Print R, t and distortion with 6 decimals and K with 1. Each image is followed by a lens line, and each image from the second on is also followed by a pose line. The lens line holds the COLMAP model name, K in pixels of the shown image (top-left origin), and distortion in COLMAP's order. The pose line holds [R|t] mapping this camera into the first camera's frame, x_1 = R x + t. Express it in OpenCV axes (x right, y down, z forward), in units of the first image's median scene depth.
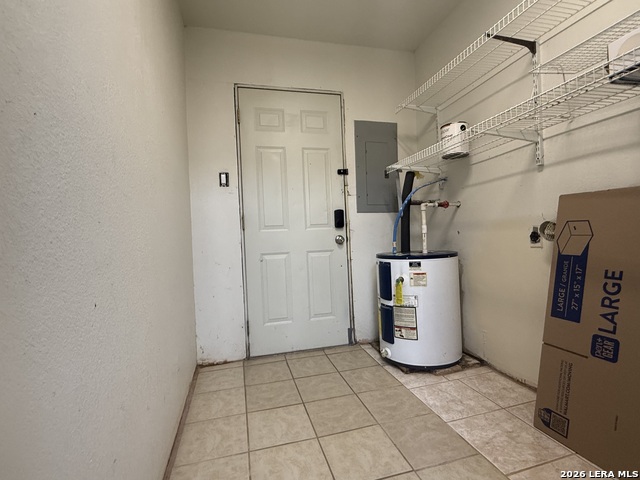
lens RADIAL K [[316.0, 0, 320.8], [0, 316.0, 240.9], [0, 0, 1]] dist [-0.002306, -0.000587]
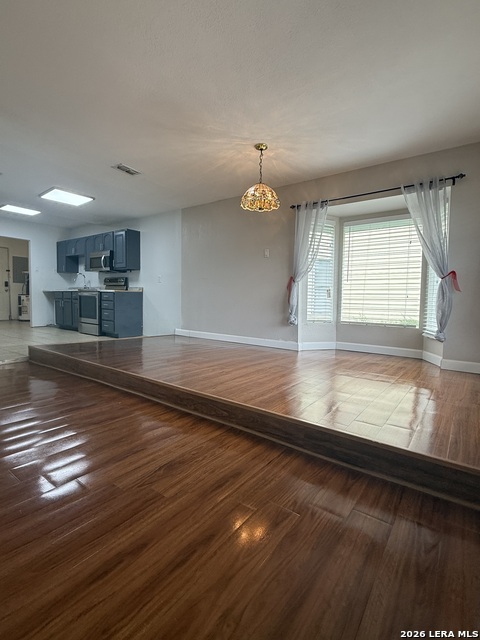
lens RADIAL K [[316.0, 0, 242.7], [0, 316.0, 317.4], [0, 0, 1]] dist [-0.002306, -0.000587]
pose [[0.782996, 0.017977, 0.621767, -0.061398], [-0.039906, 0.998975, 0.021371, 0.123335], [-0.620746, -0.041546, 0.782910, -3.442622]]
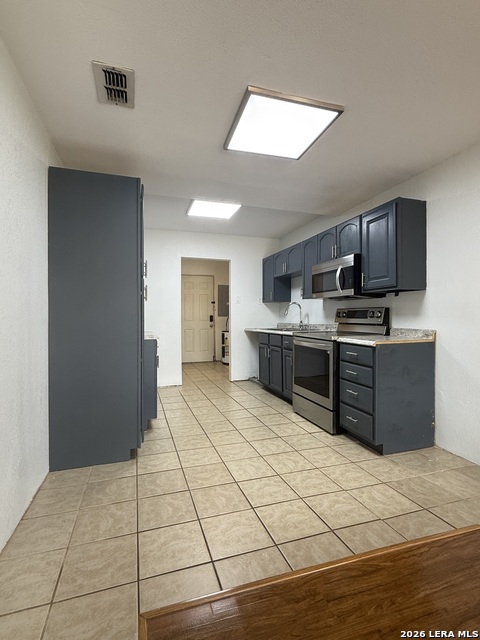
lens RADIAL K [[316.0, 0, 241.3], [0, 316.0, 319.9], [0, 0, 1]] dist [-0.002306, -0.000587]
pose [[0.997693, 0.038449, 0.055956, 0.172765], [-0.037777, 0.999201, -0.013020, -0.028029], [-0.056412, 0.010876, 0.998348, -1.979182]]
